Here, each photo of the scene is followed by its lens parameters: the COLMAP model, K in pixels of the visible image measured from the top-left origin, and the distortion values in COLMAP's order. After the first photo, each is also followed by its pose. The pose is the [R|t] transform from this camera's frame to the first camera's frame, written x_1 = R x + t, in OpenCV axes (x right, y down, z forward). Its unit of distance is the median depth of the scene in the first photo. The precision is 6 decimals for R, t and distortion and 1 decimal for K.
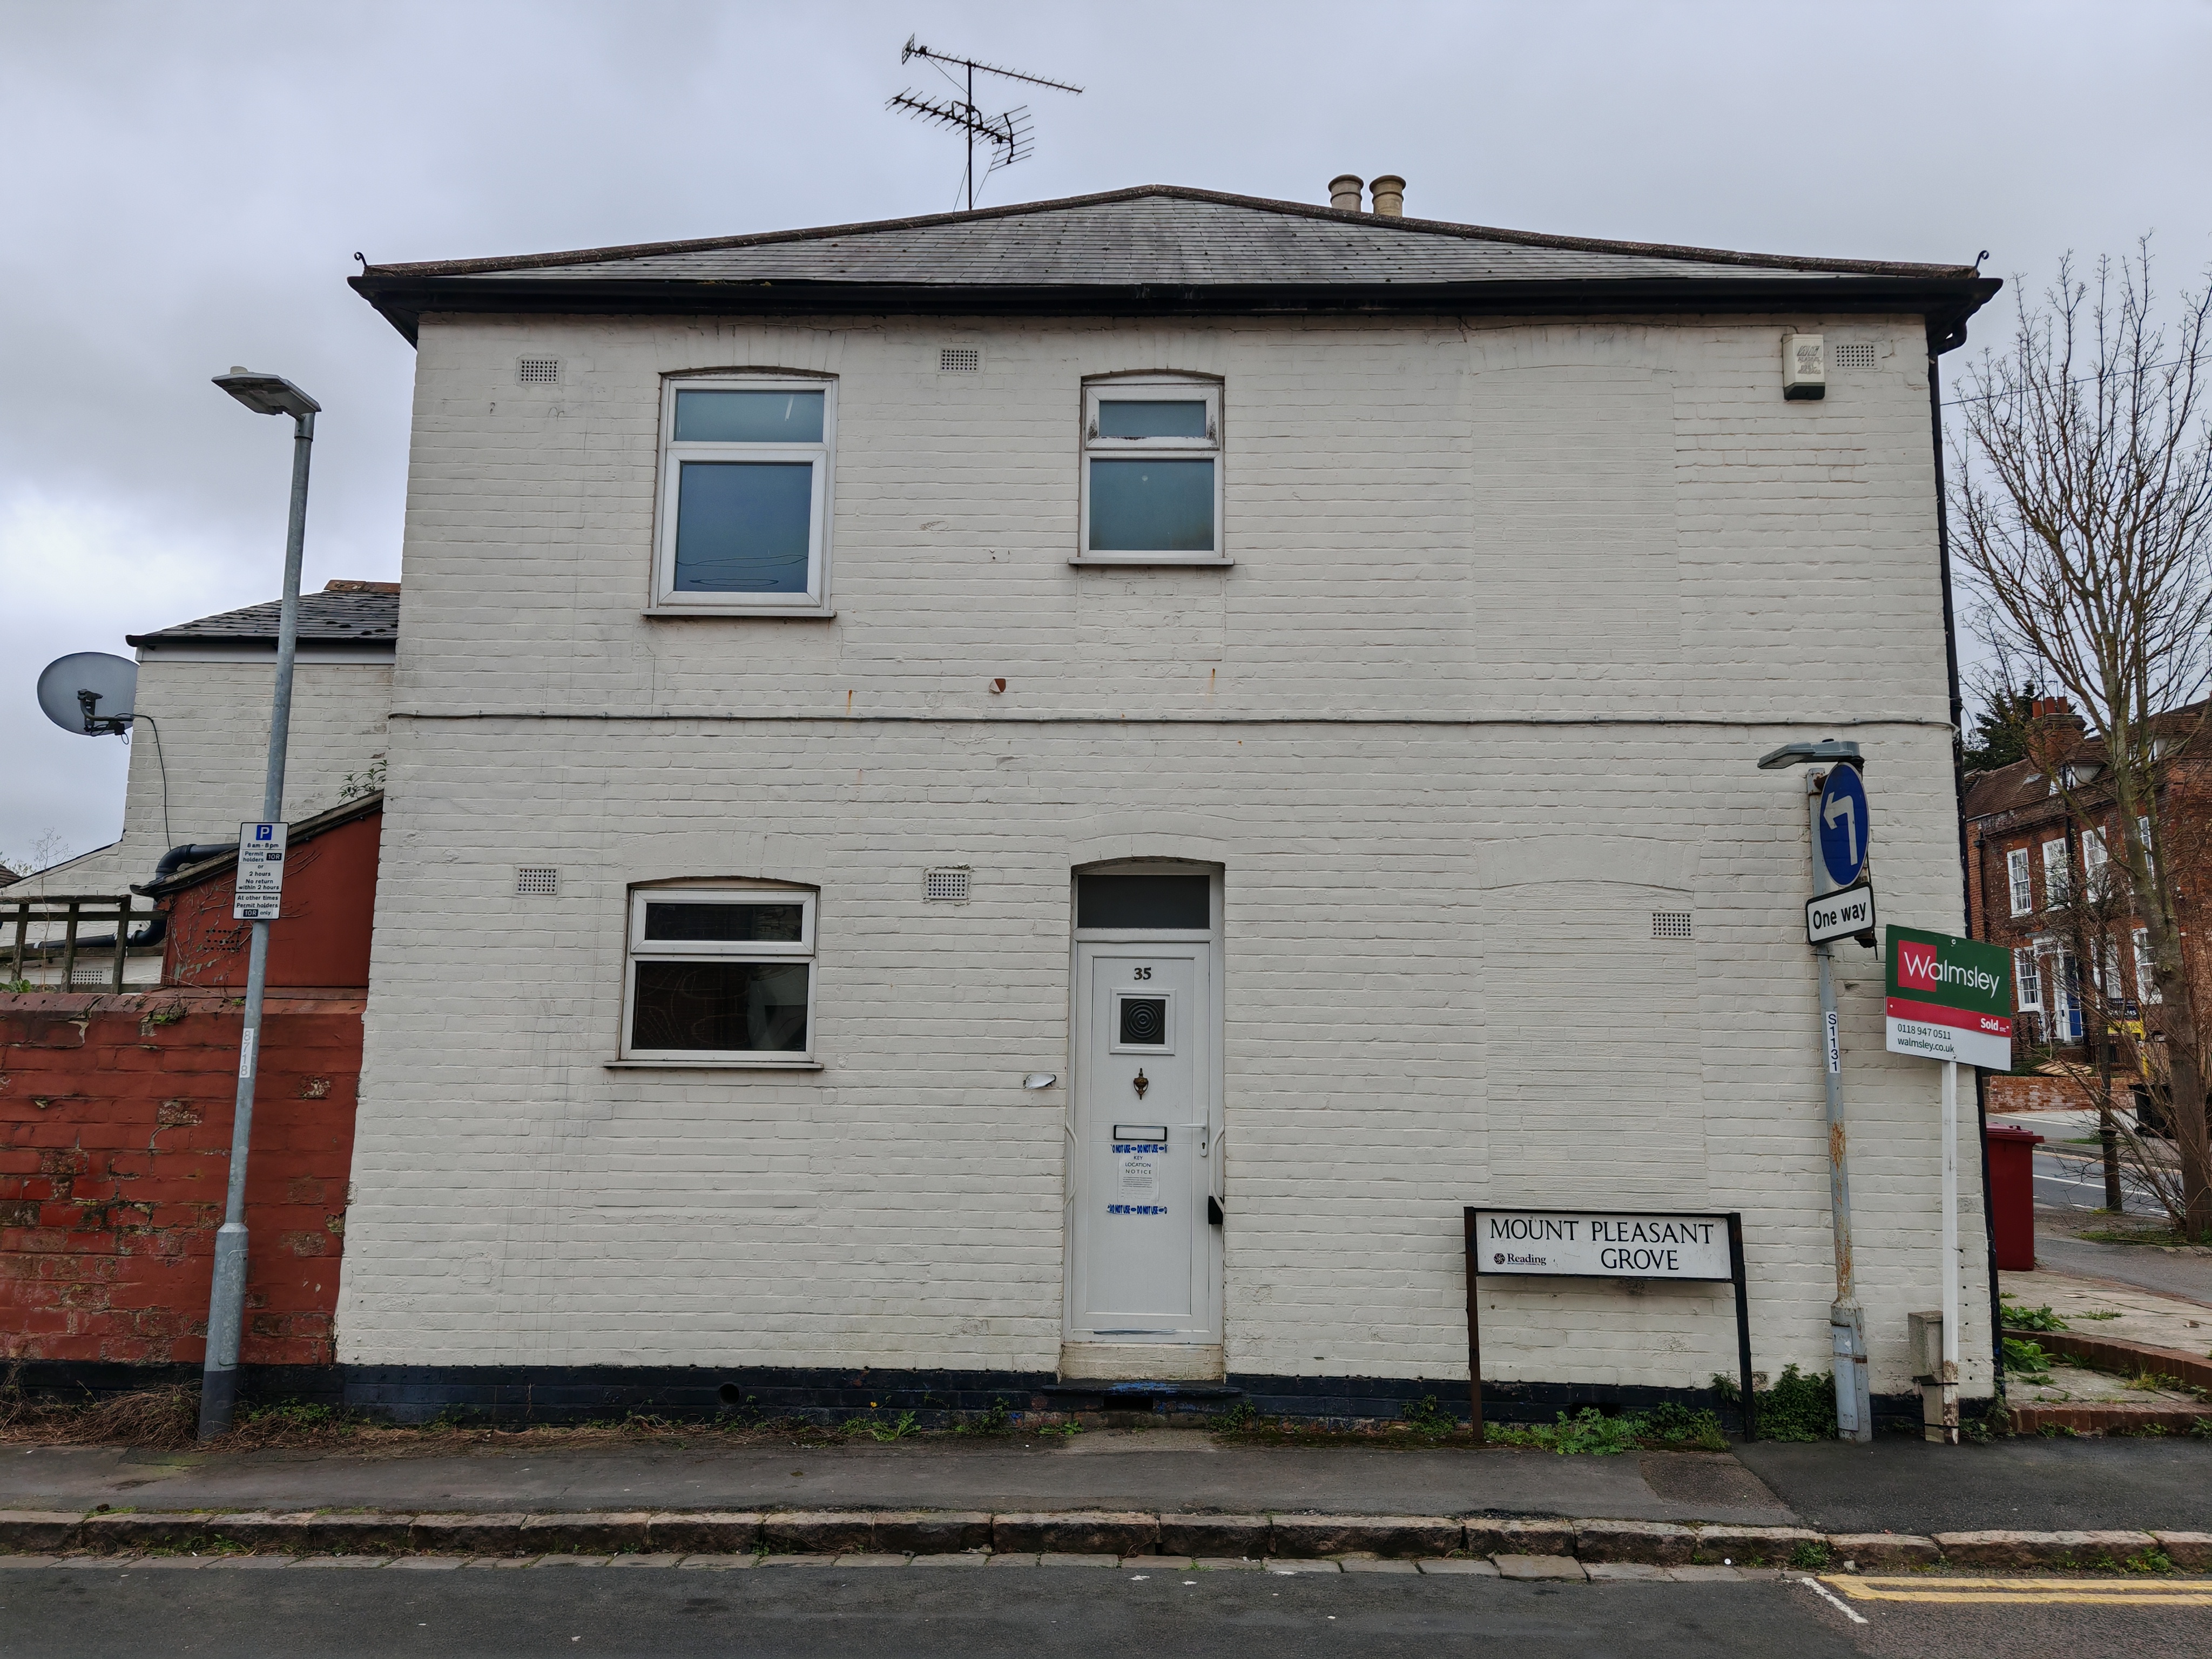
lens RADIAL K [[1709.1, 0, 1108.4], [0, 1709.1, 829.8], [0, 0, 1]] dist [0.067784, -0.040348]
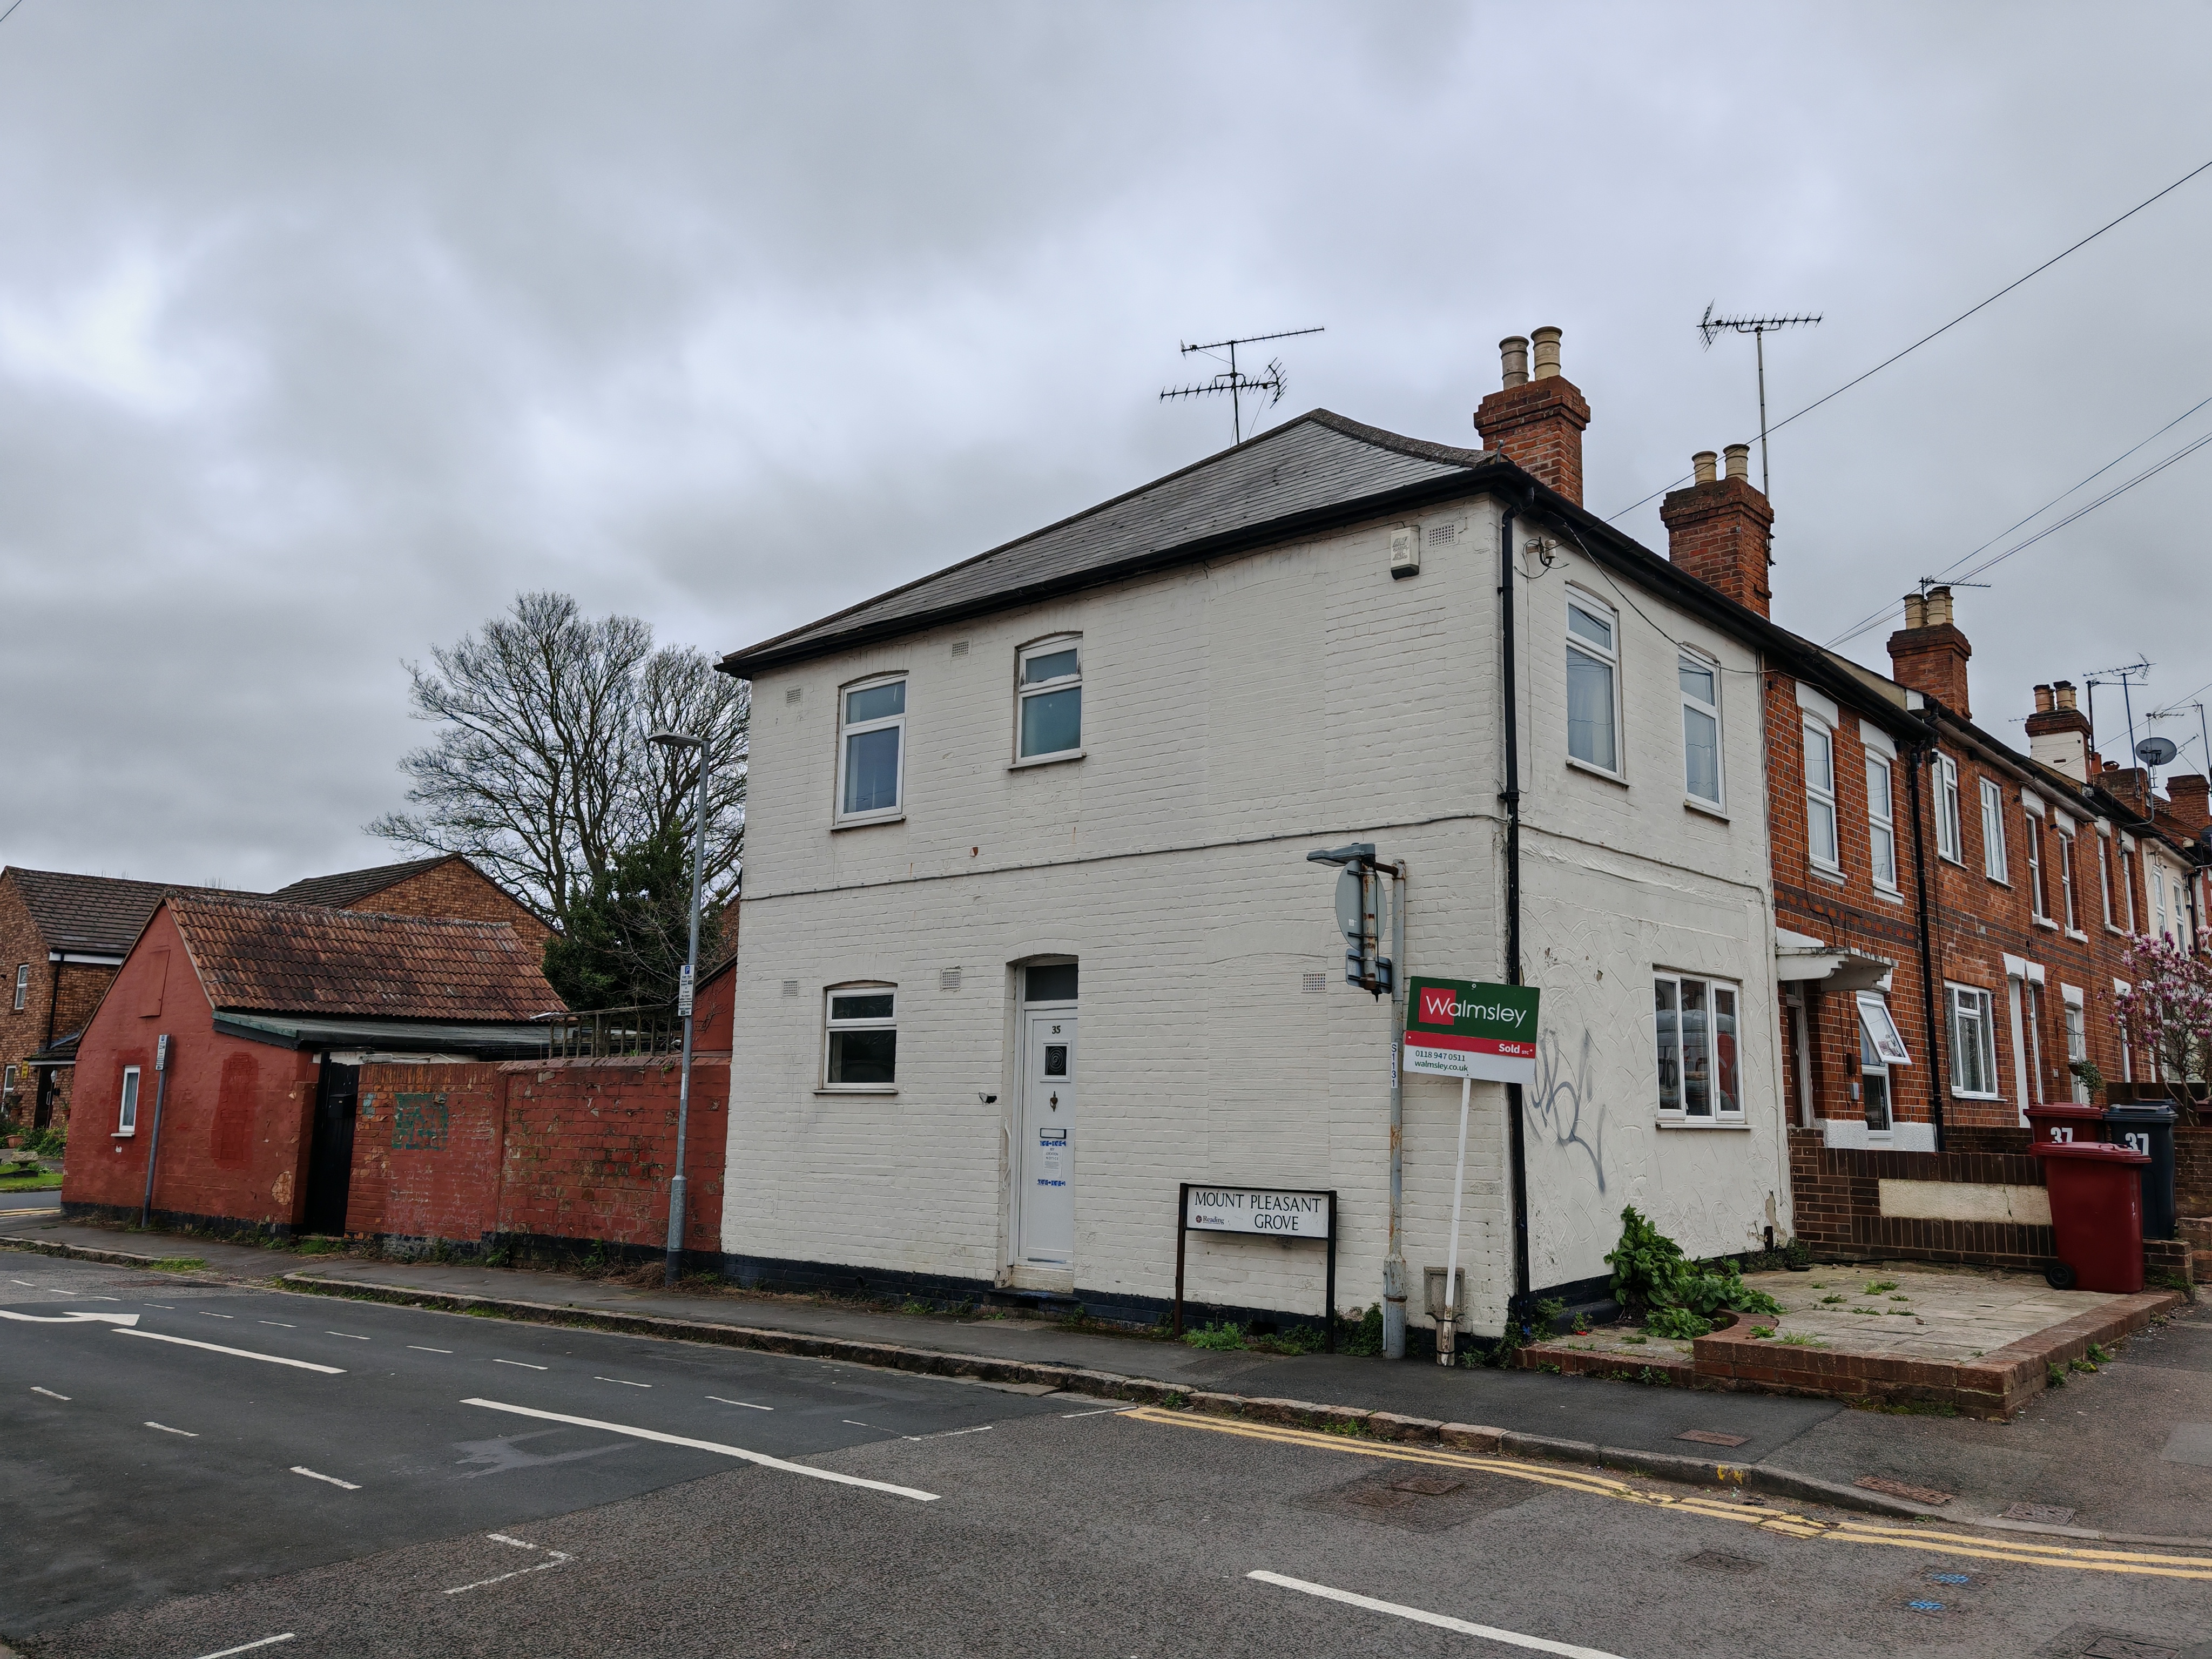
lens RADIAL K [[1709.1, 0, 1106.3], [0, 1709.1, 827.9], [0, 0, 1]] dist [0.067784, -0.040348]
pose [[0.771688, -0.105501, -0.627189, 1.063909], [0.091413, 0.994305, -0.054780, -0.007843], [0.629397, -0.015060, 0.776938, -0.167954]]
